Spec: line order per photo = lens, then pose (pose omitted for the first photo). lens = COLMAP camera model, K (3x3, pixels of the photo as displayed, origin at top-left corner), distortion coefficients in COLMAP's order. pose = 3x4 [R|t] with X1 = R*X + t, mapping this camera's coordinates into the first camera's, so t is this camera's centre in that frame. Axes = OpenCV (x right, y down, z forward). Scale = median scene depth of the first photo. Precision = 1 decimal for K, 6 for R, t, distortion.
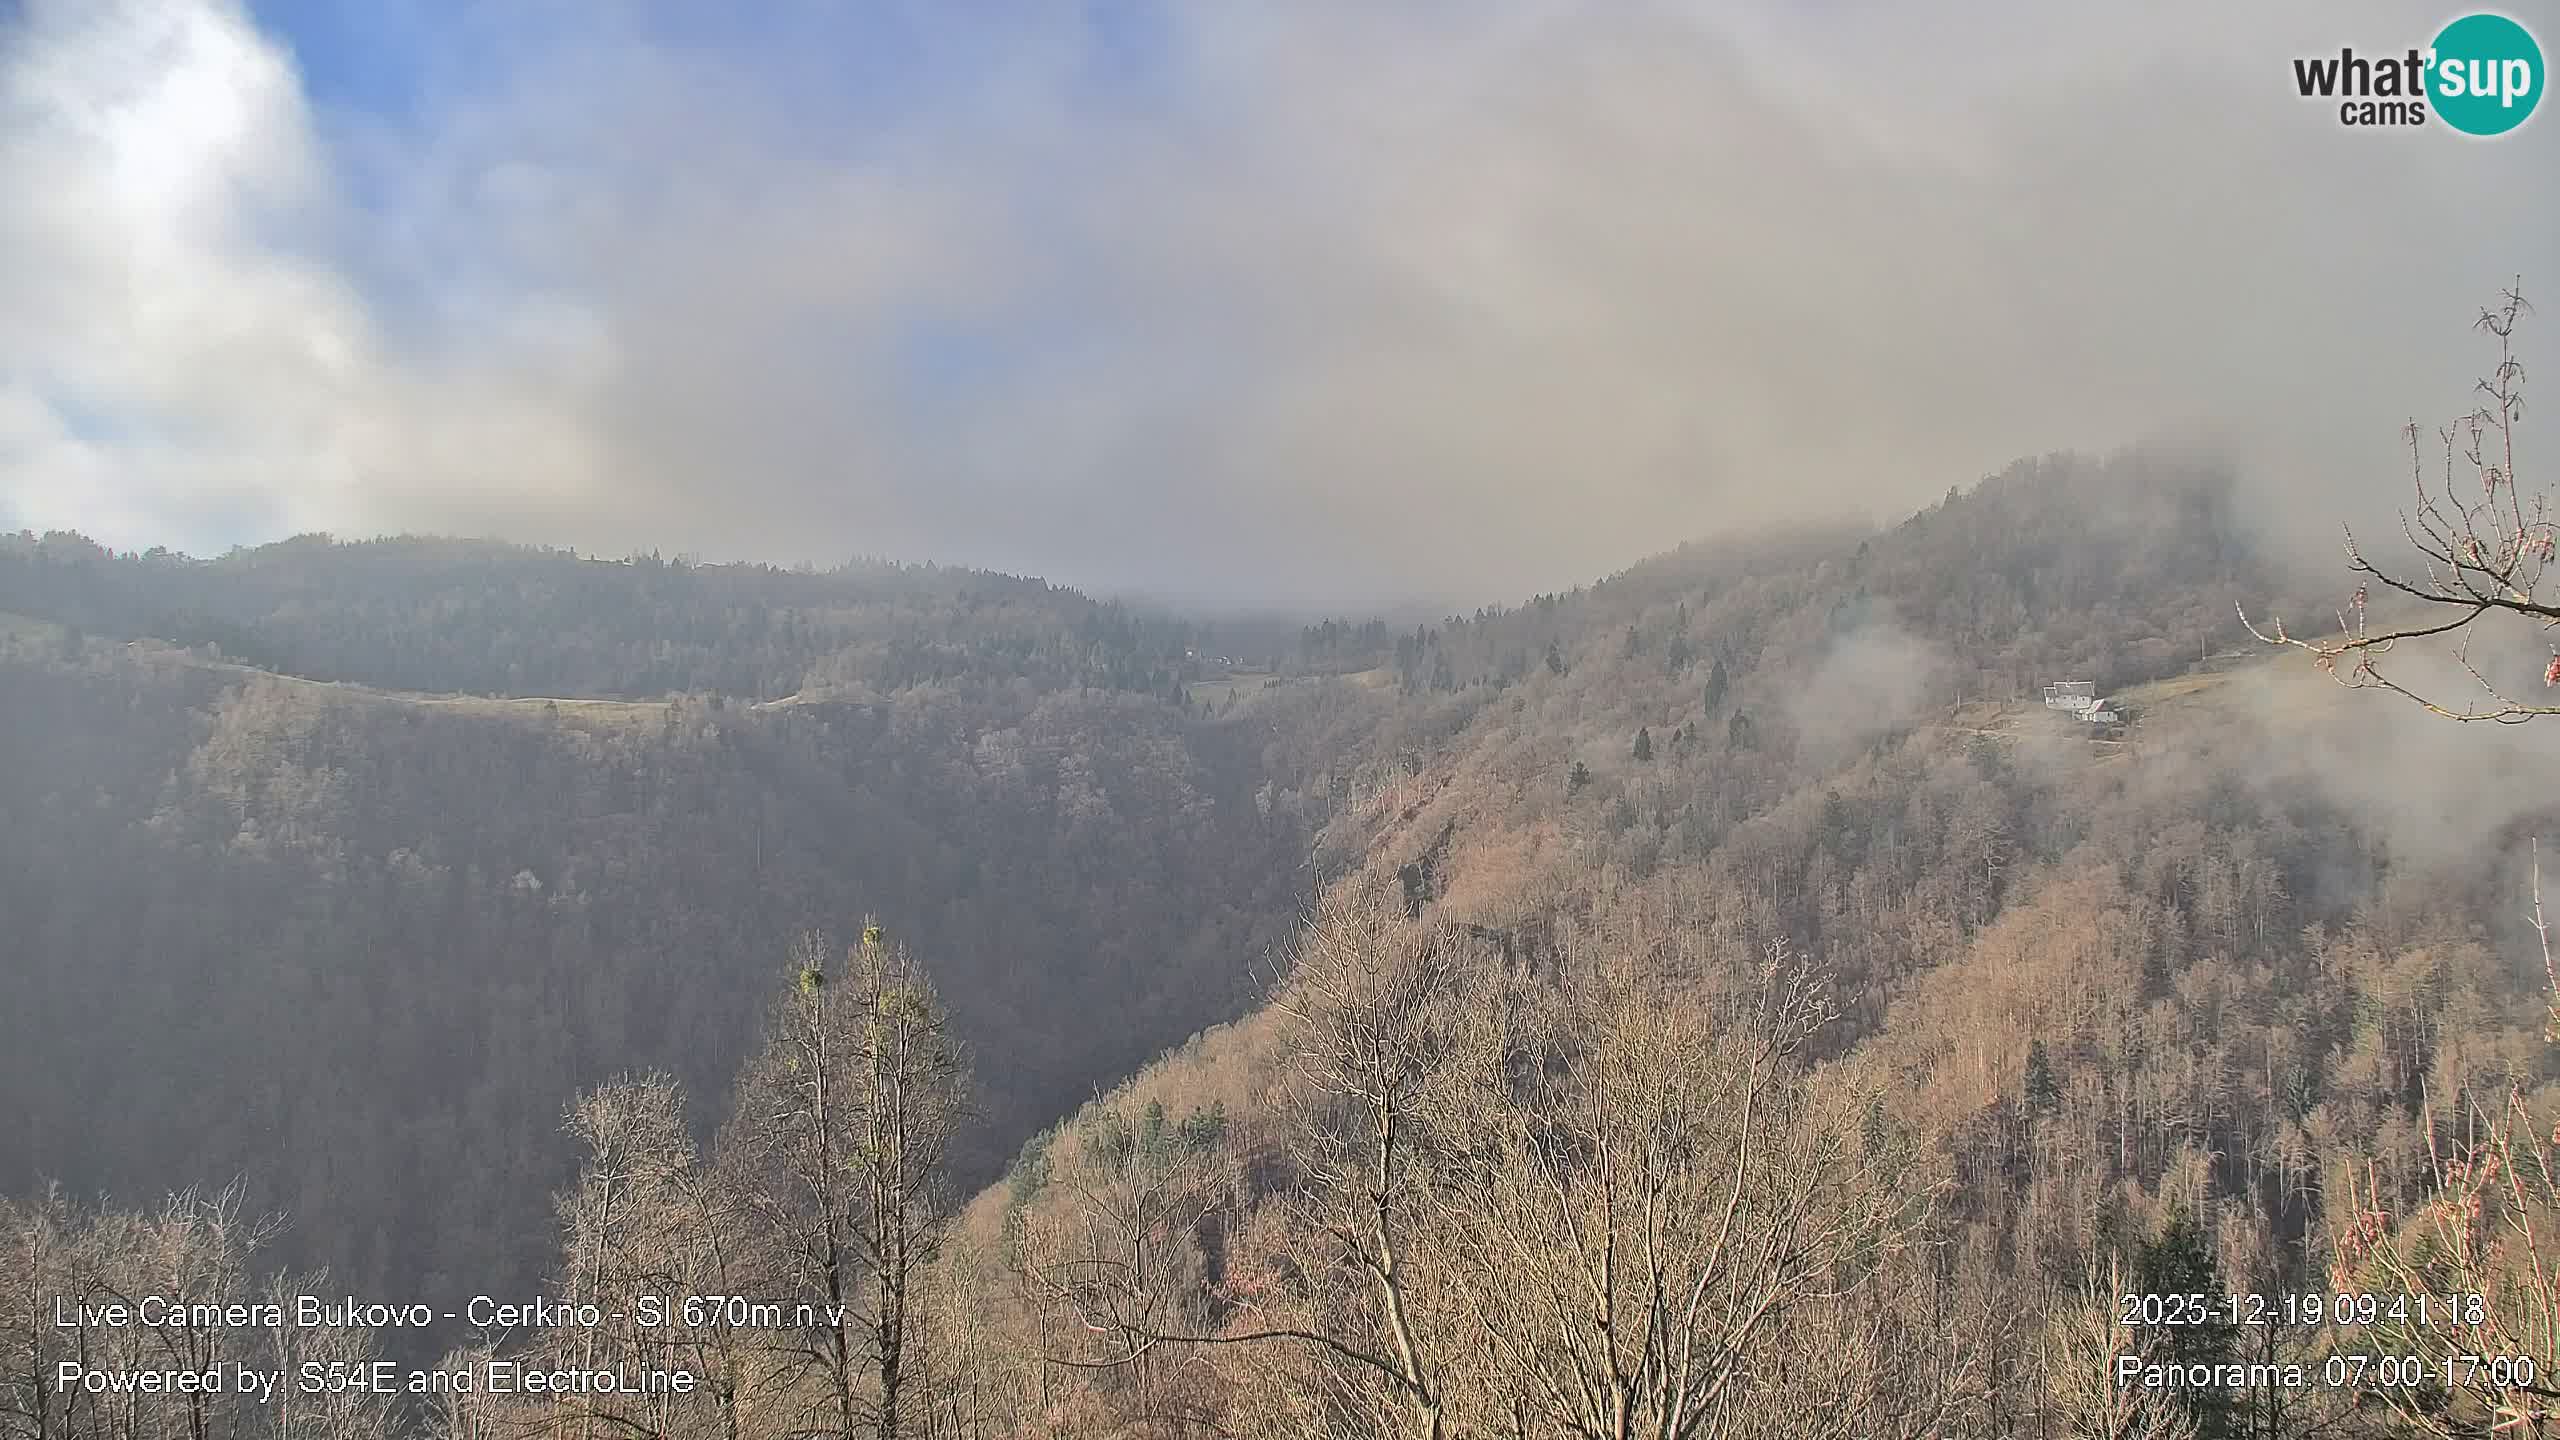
lens RADIAL K [[4320.3, 0, 1280.0], [0, 4320.3, 720.0], [0, 0, 1]] dist [-0.022876, -0.128189]
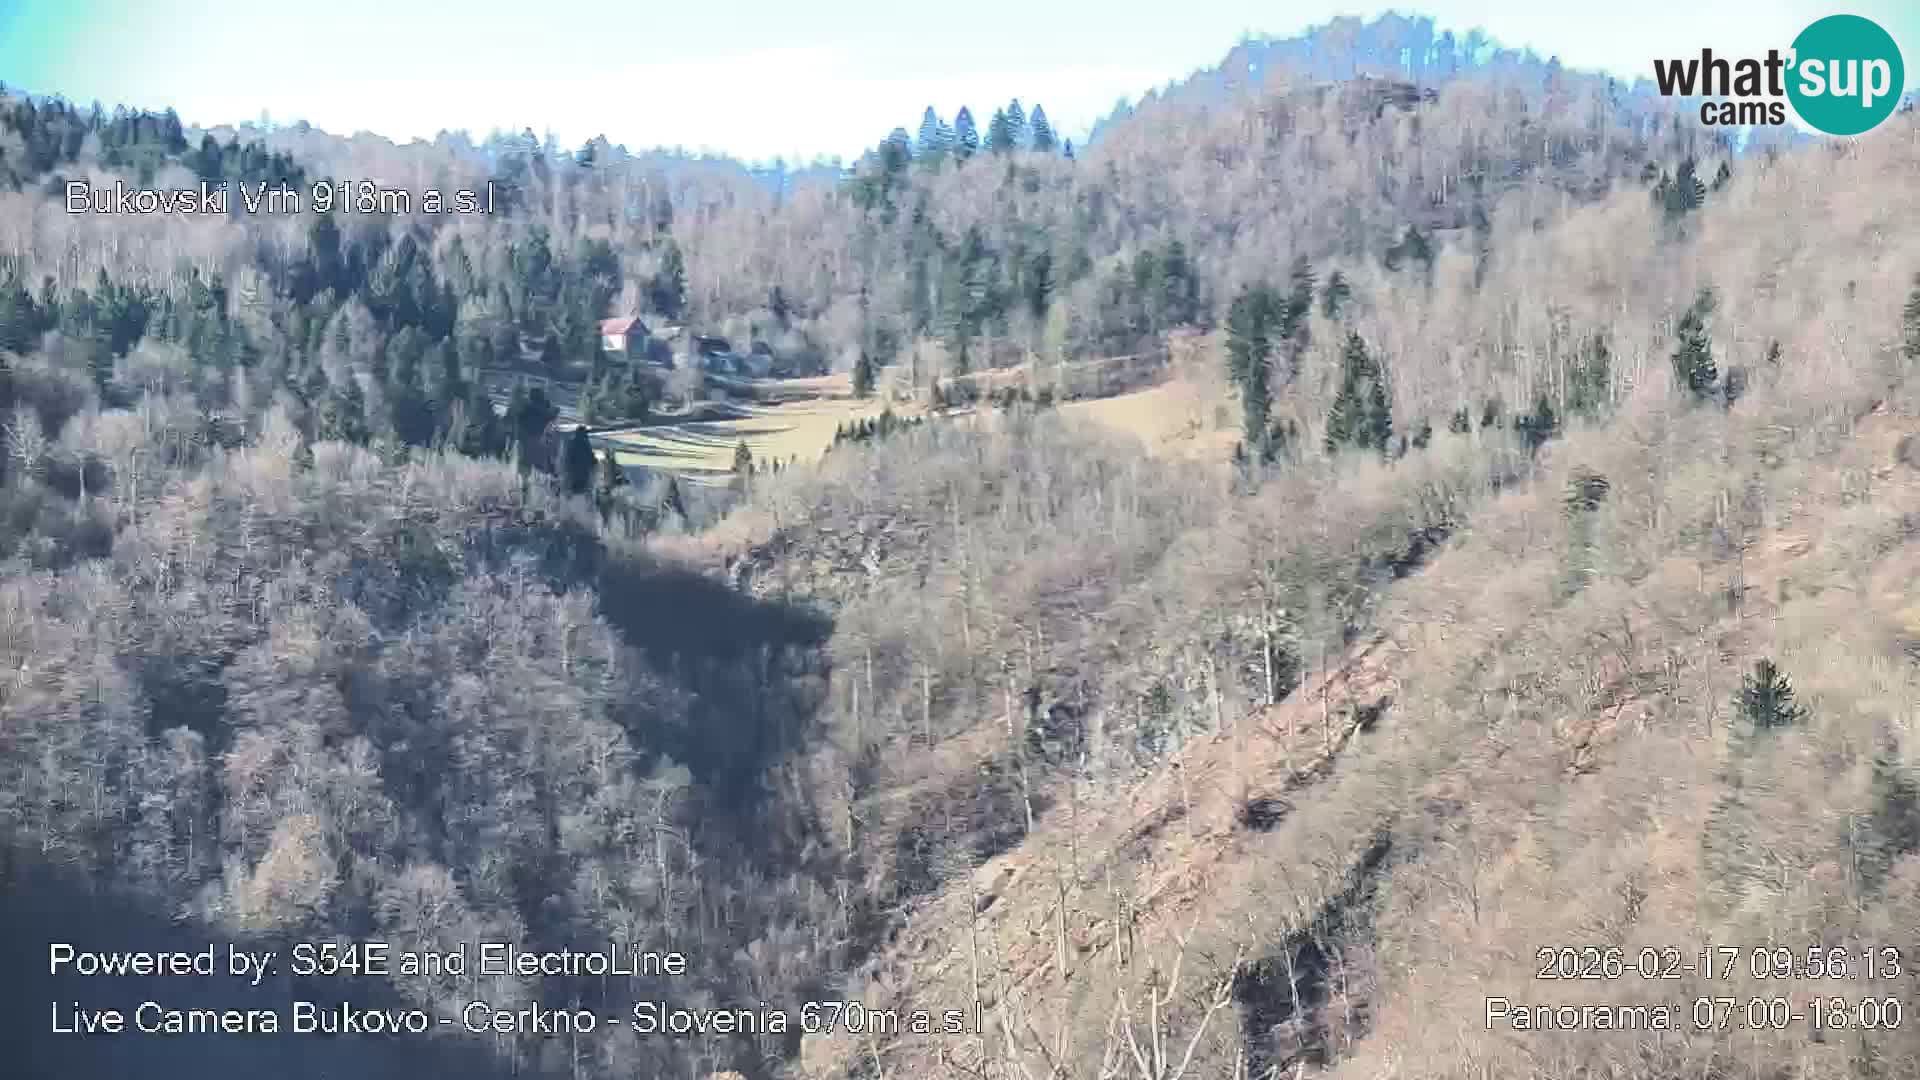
lens RADIAL K [[3240.2, 0, 960.0], [0, 3240.2, 540.0], [0, 0, 1]] dist [-0.022876, -0.128189]
pose [[0.993383, 0.007985, -0.114570, 0.035507], [0.001635, 0.996496, 0.083628, -0.021179], [0.114836, -0.083262, 0.989889, 0.744322]]
